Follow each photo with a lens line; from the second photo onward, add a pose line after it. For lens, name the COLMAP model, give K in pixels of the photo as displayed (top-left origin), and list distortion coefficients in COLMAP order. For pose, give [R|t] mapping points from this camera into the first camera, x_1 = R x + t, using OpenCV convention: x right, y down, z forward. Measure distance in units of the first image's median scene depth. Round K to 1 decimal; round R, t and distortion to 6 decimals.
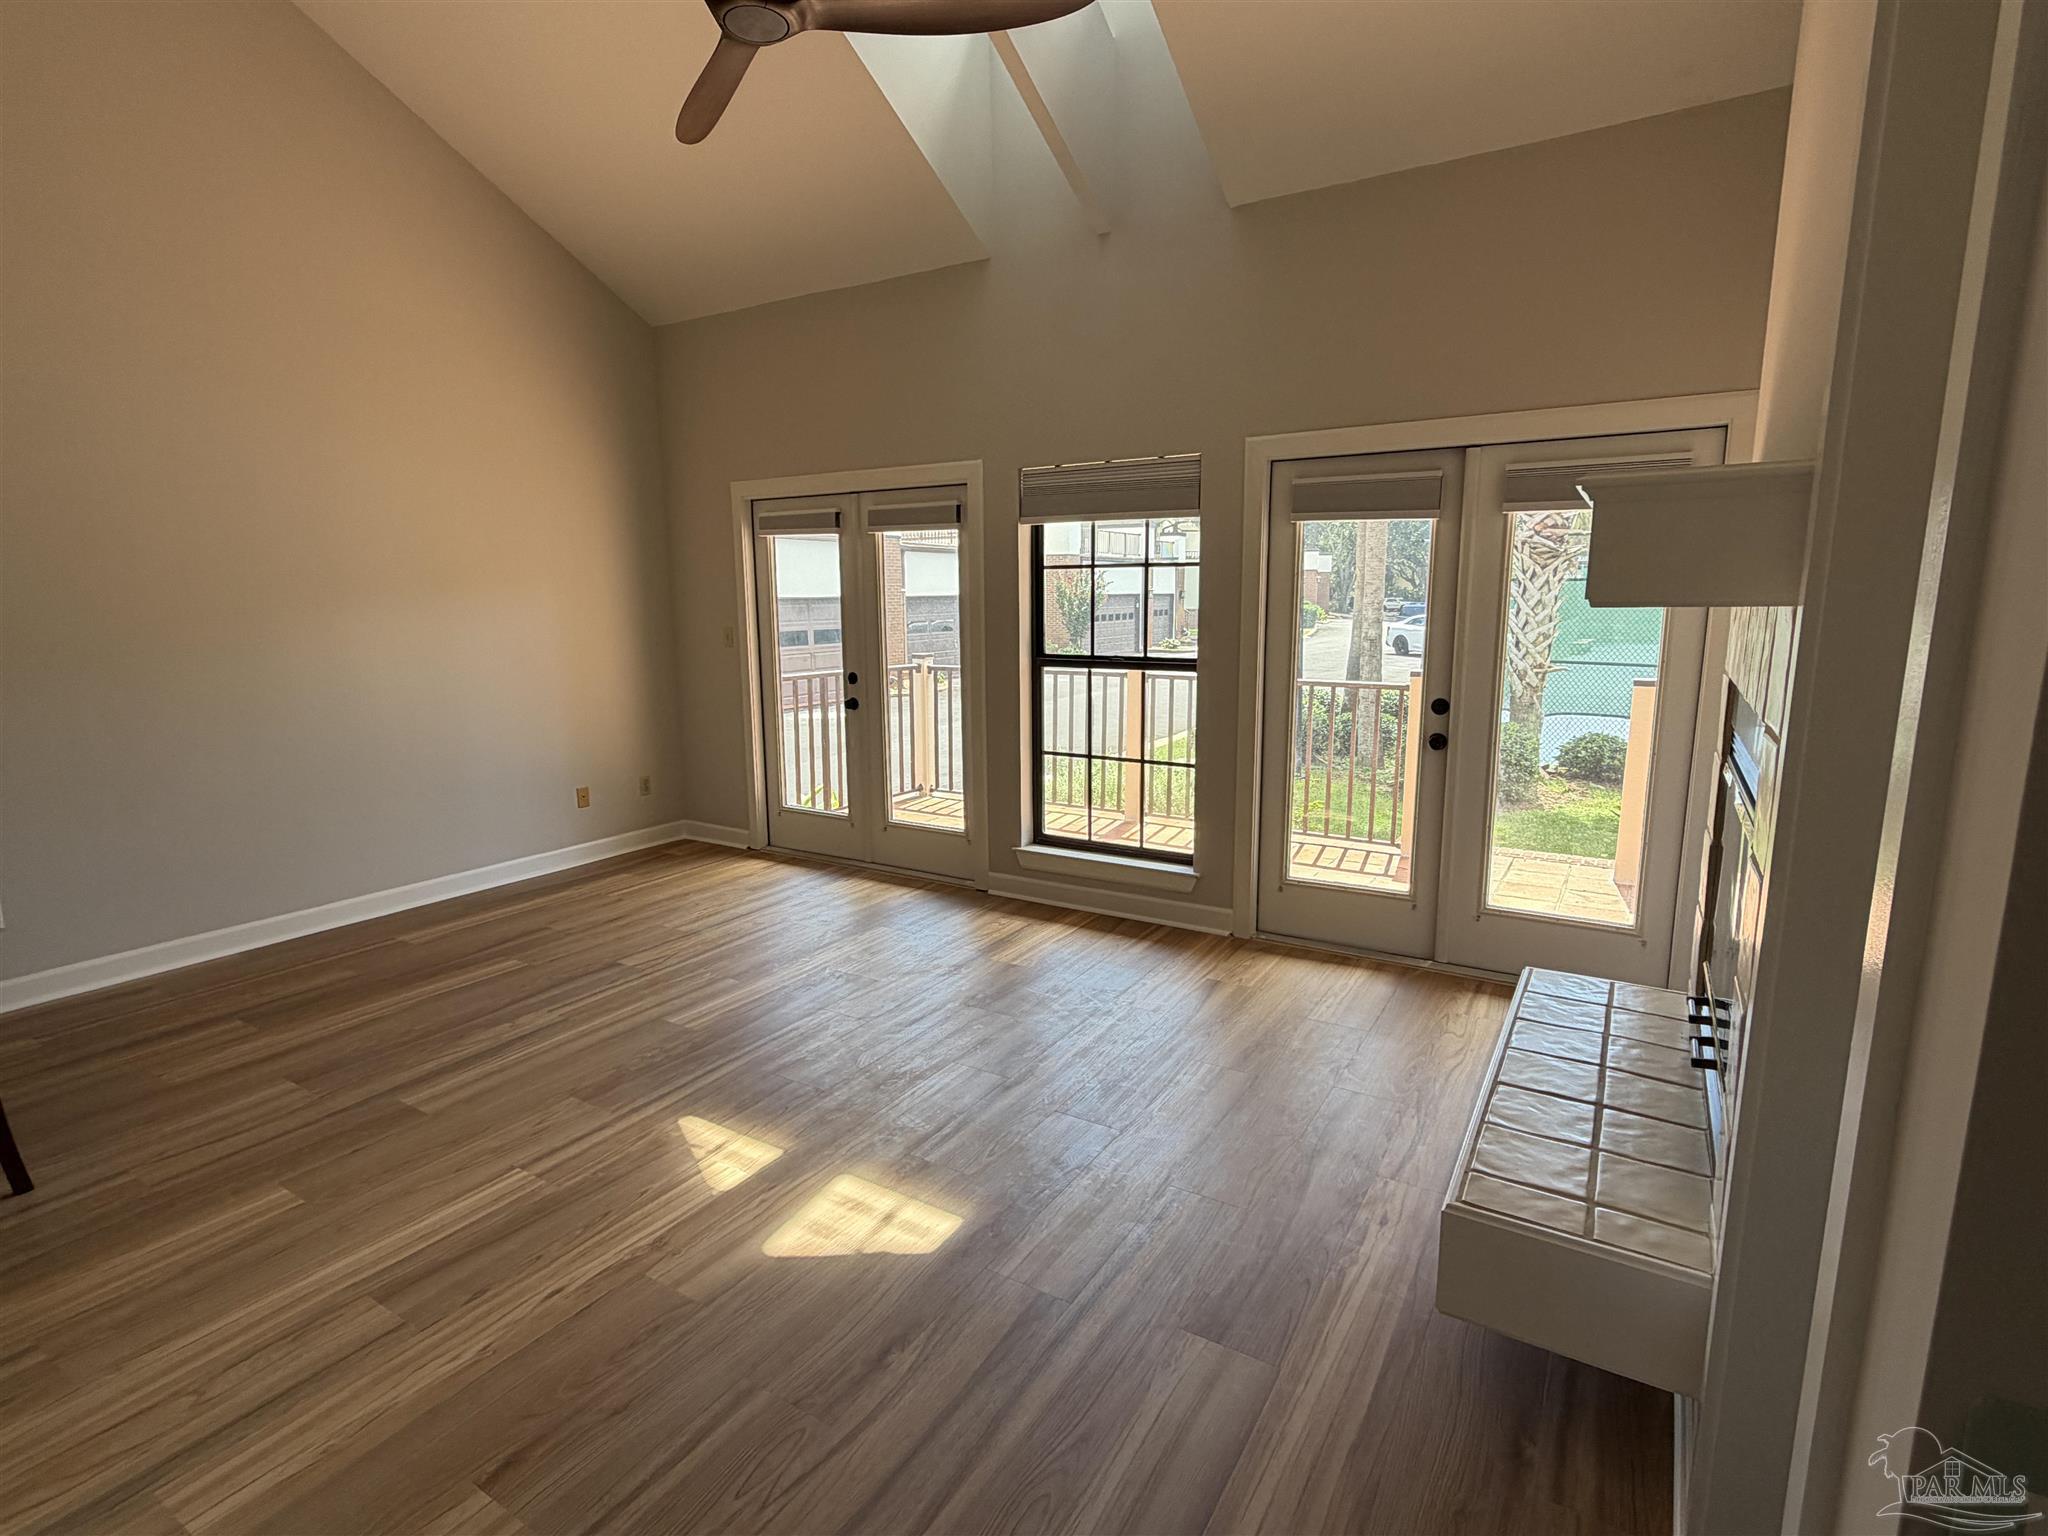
lens RADIAL K [[1013.3, 0, 1022.1], [0, 1013.3, 771.1], [0, 0, 1]] dist [-0.001789, -0.000165]
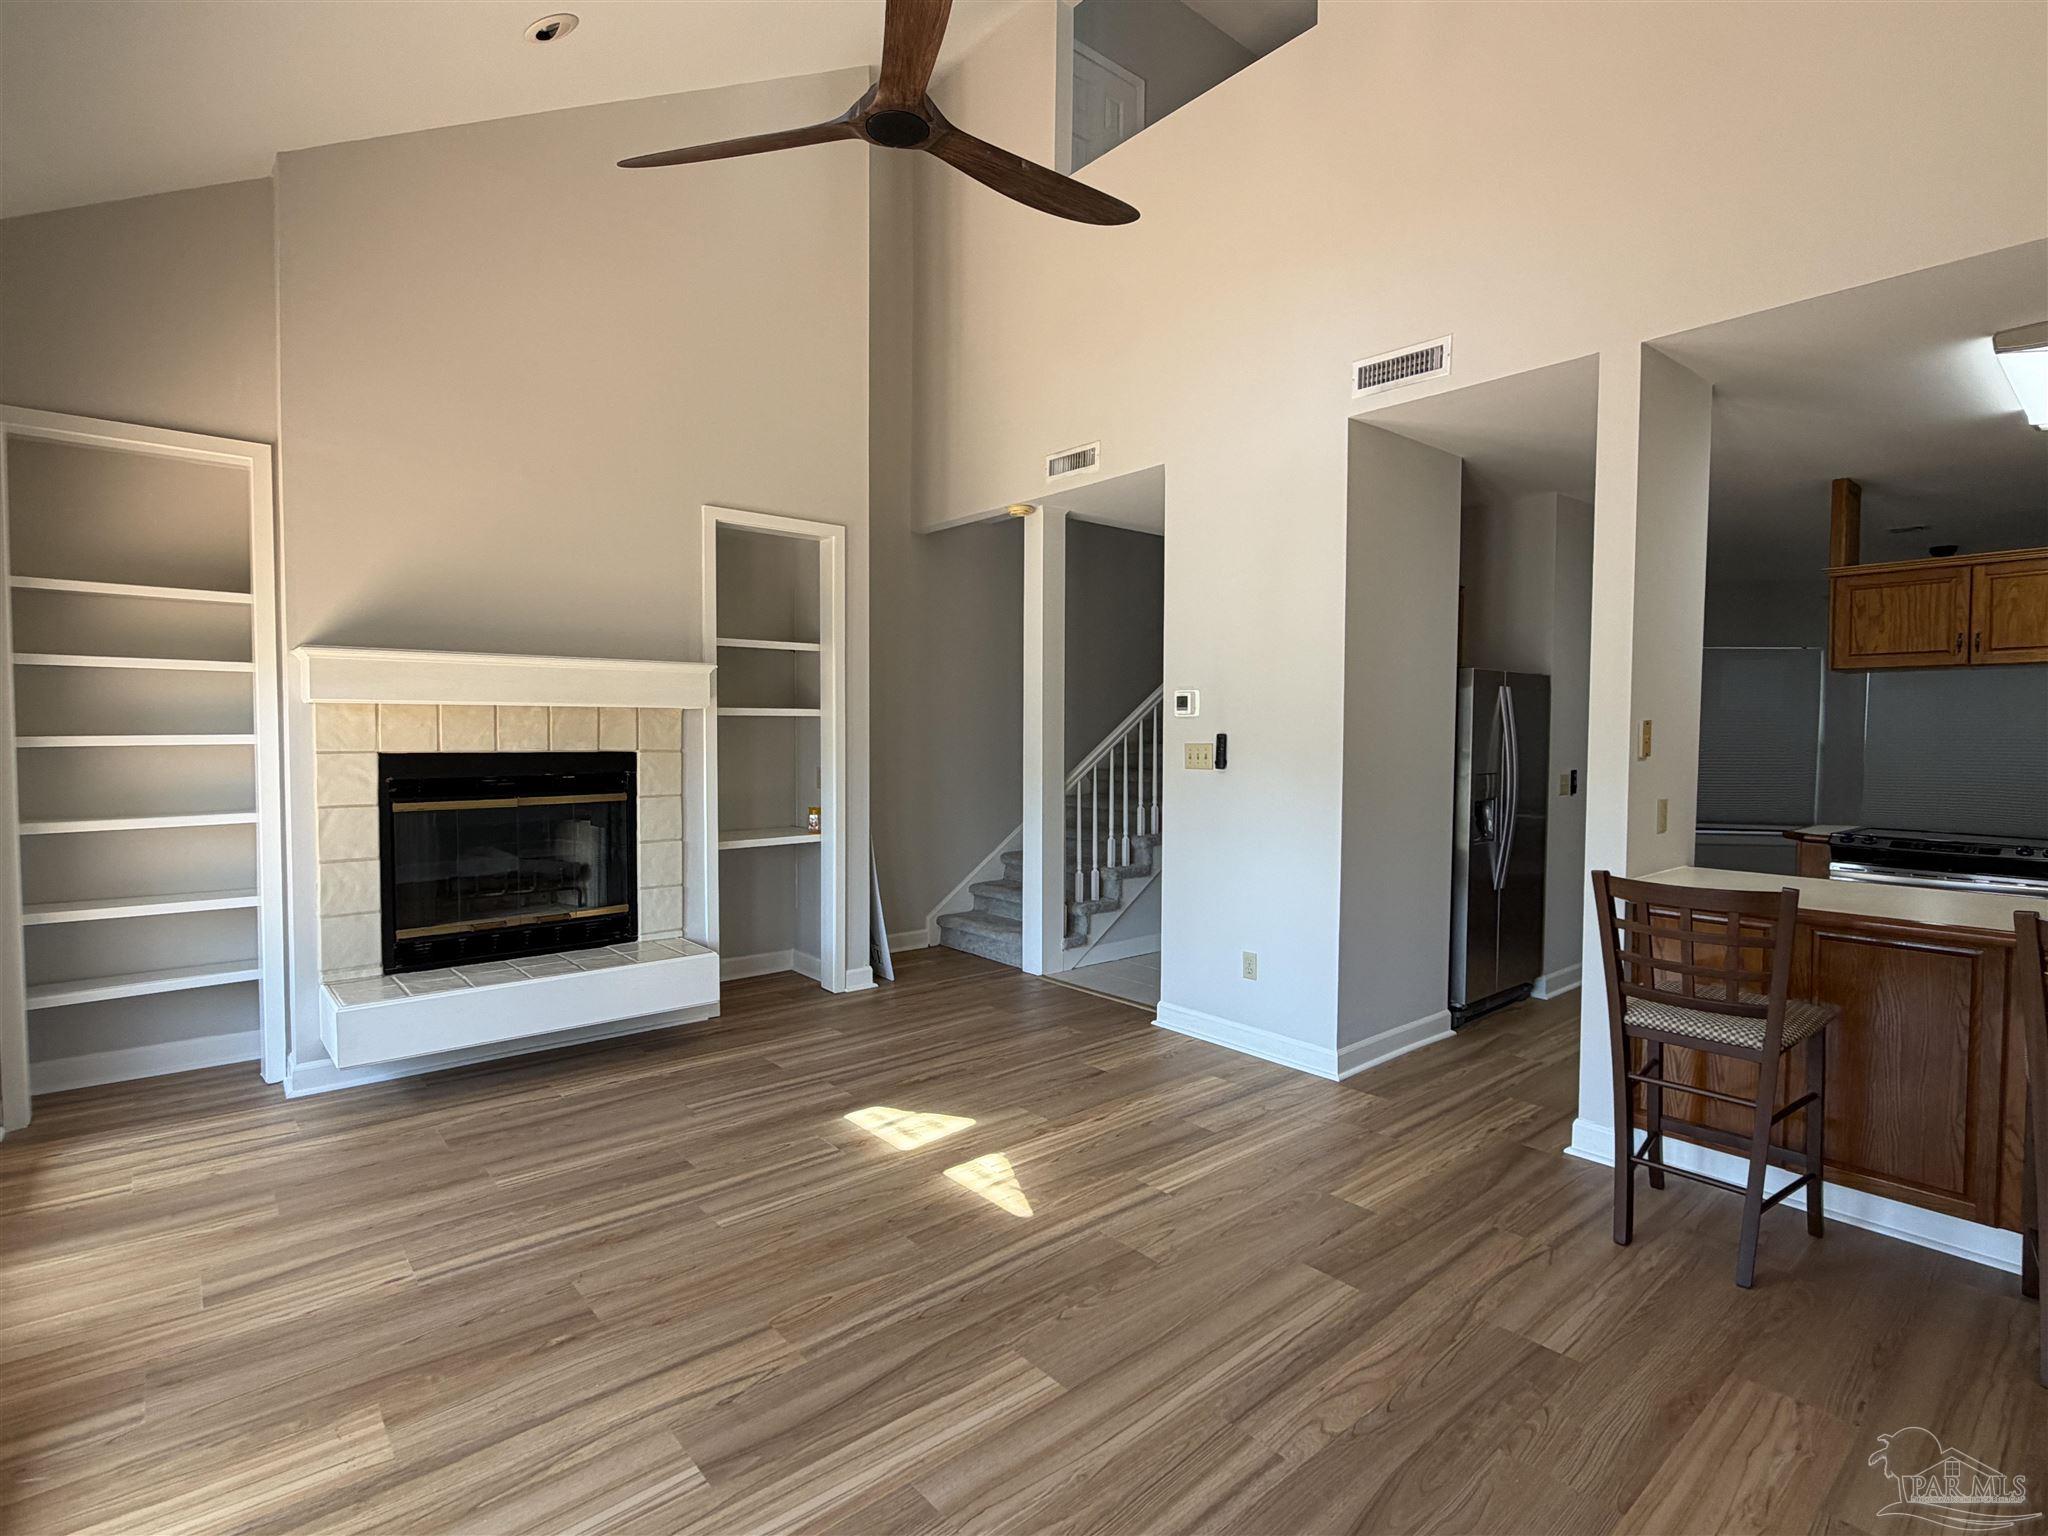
lens RADIAL K [[1013.3, 0, 1021.2], [0, 1013.3, 767.6], [0, 0, 1]] dist [-0.001789, -0.000165]
pose [[-0.950760, -0.011558, 0.309711, -0.655866], [0.050288, 0.980309, 0.190960, -0.278880], [-0.305820, 0.197132, -0.931458, 1.913093]]
